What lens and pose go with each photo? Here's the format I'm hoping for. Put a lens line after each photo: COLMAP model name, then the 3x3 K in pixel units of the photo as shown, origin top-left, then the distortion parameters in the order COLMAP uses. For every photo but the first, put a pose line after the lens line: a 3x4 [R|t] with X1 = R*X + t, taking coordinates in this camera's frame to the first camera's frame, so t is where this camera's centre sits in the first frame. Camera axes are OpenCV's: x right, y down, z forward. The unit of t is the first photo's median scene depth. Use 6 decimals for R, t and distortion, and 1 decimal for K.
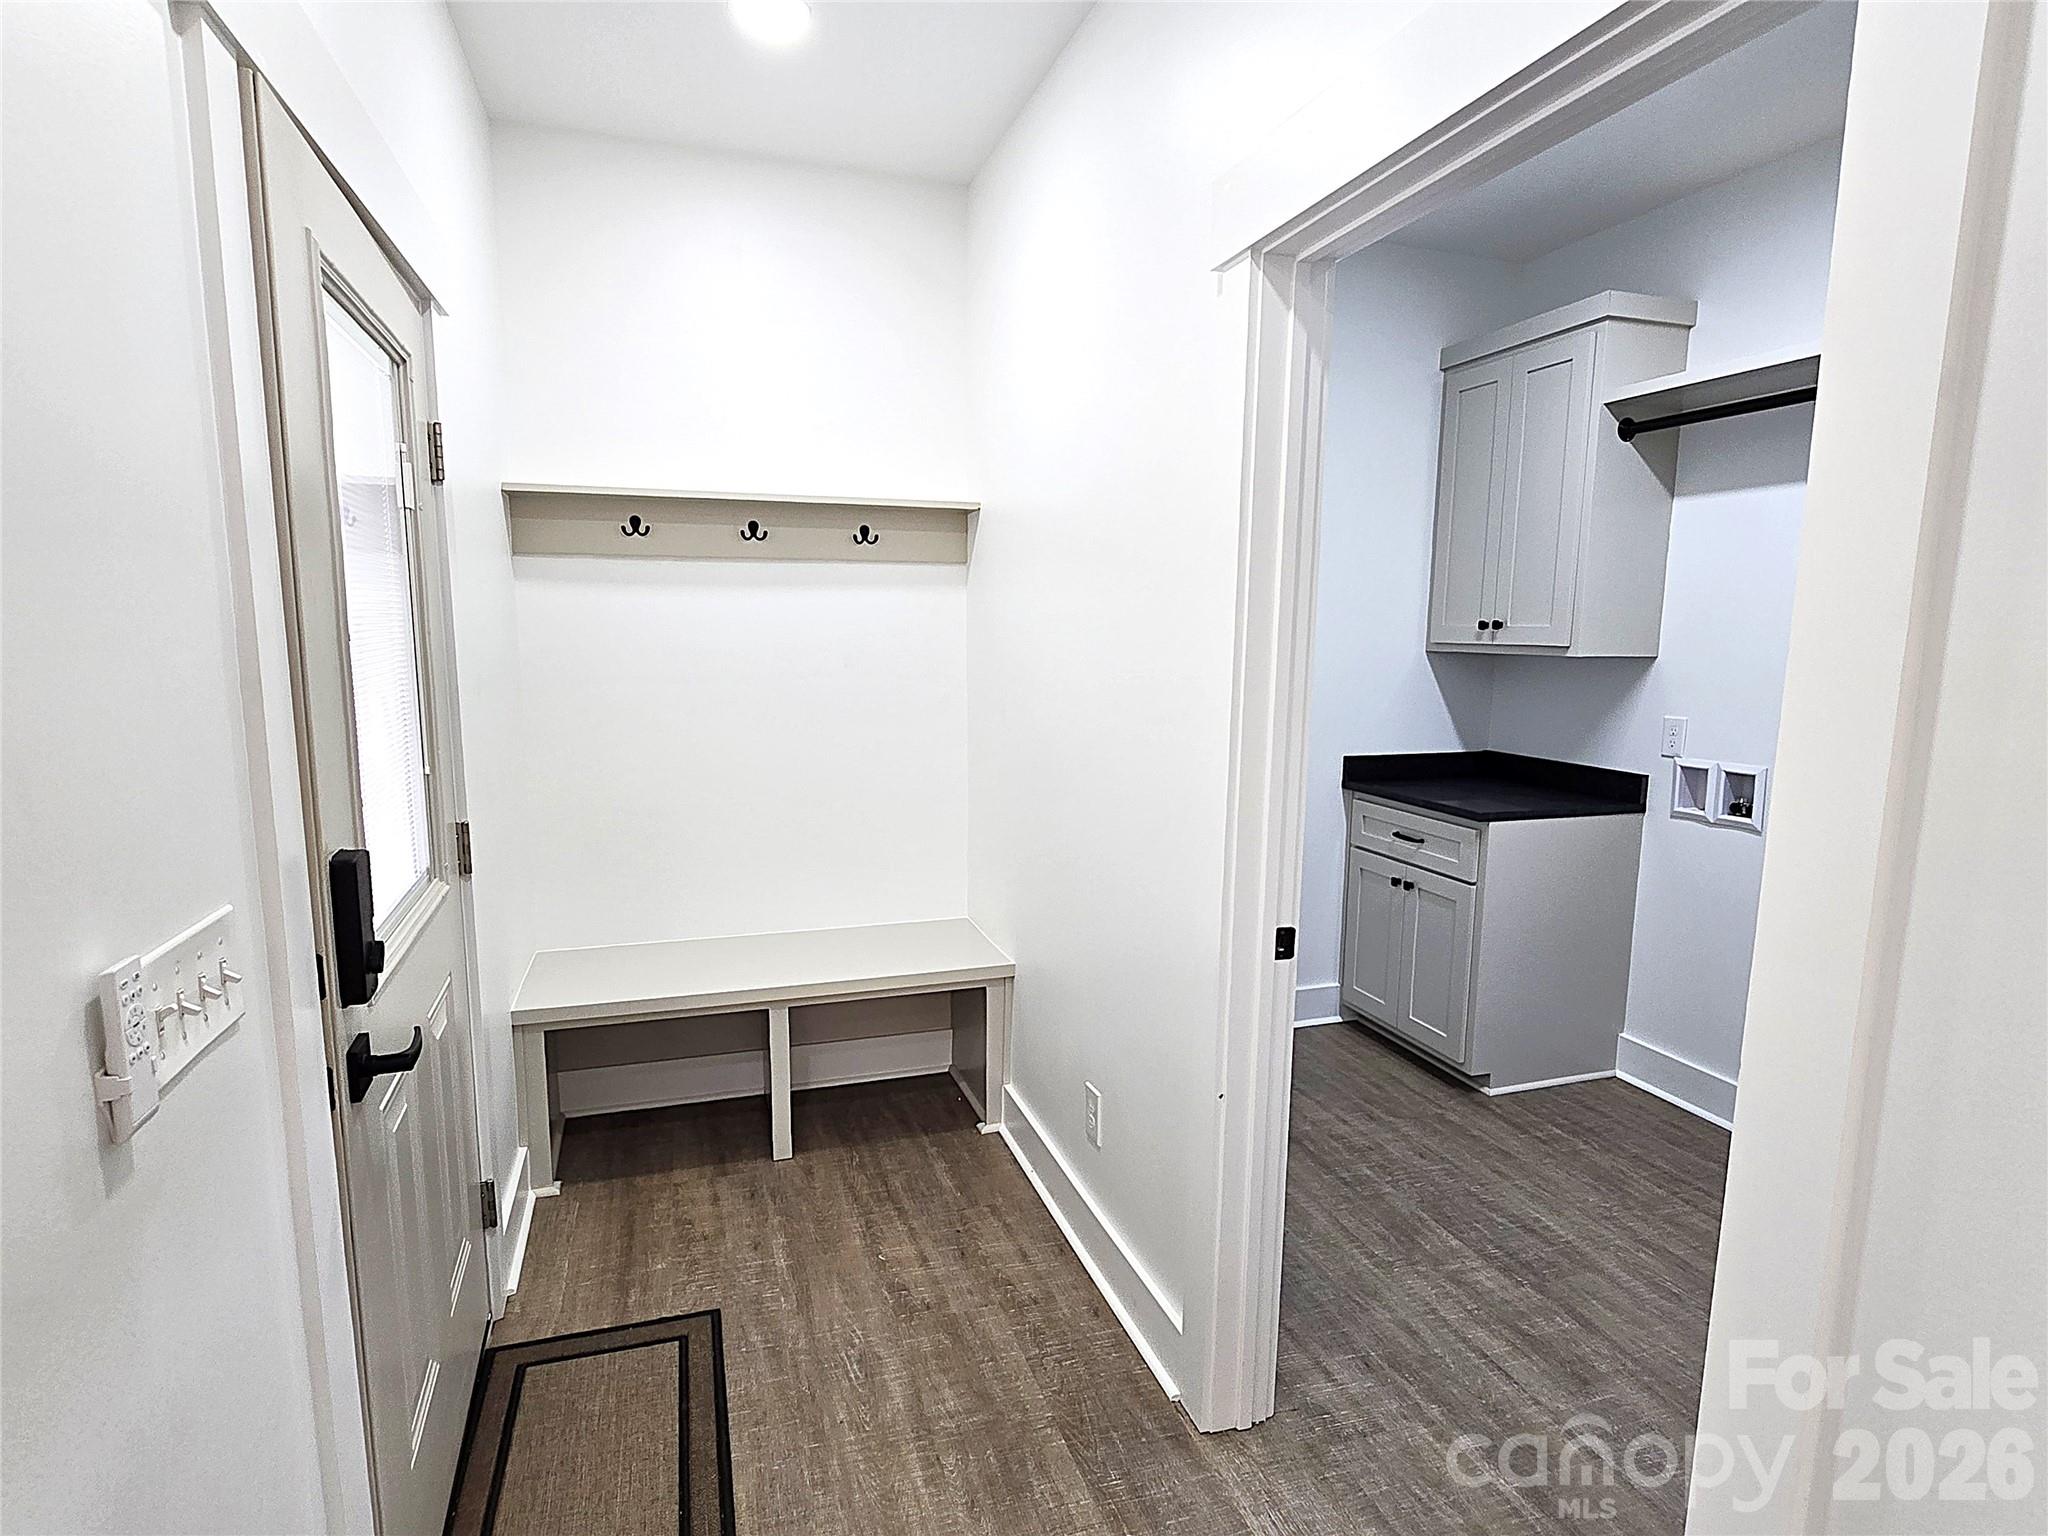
lens RADIAL K [[1076.2, 0, 1015.9], [0, 1076.2, 785.2], [0, 0, 1]] dist [-0.004274, -0.001080]
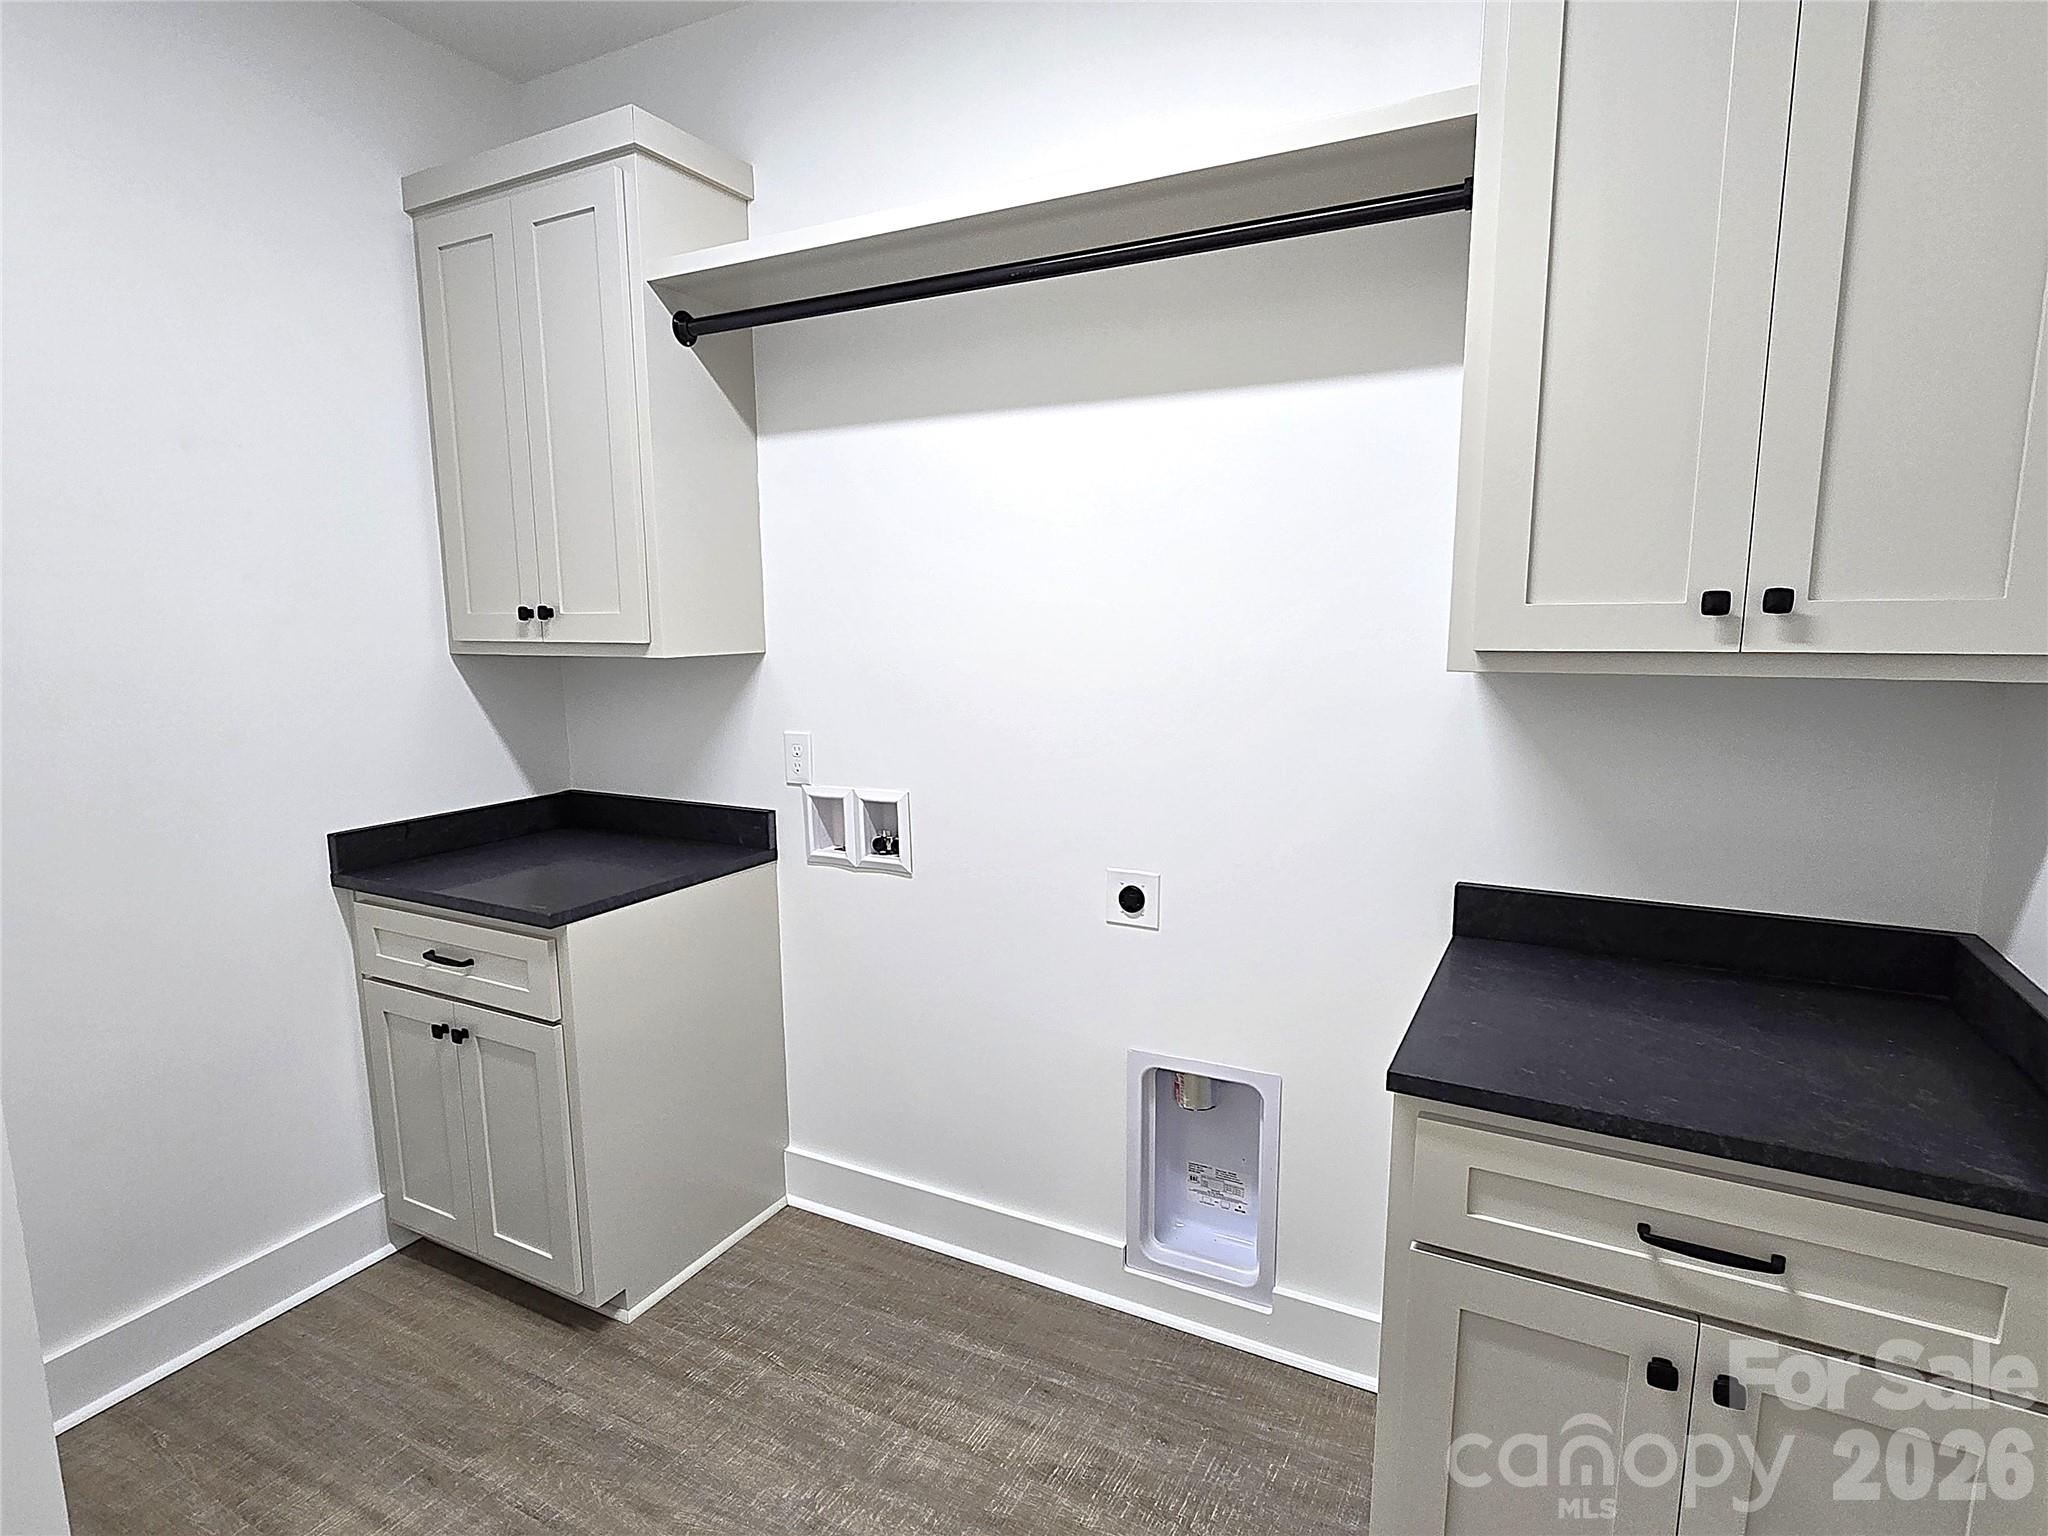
lens RADIAL K [[1076.2, 0, 1015.9], [0, 1076.2, 785.2], [0, 0, 1]] dist [-0.004274, -0.001080]
pose [[0.720703, -0.125060, 0.681871, 0.205492], [0.115520, 0.991506, 0.059750, -0.053545], [-0.683552, 0.035708, 0.729028, 0.346034]]
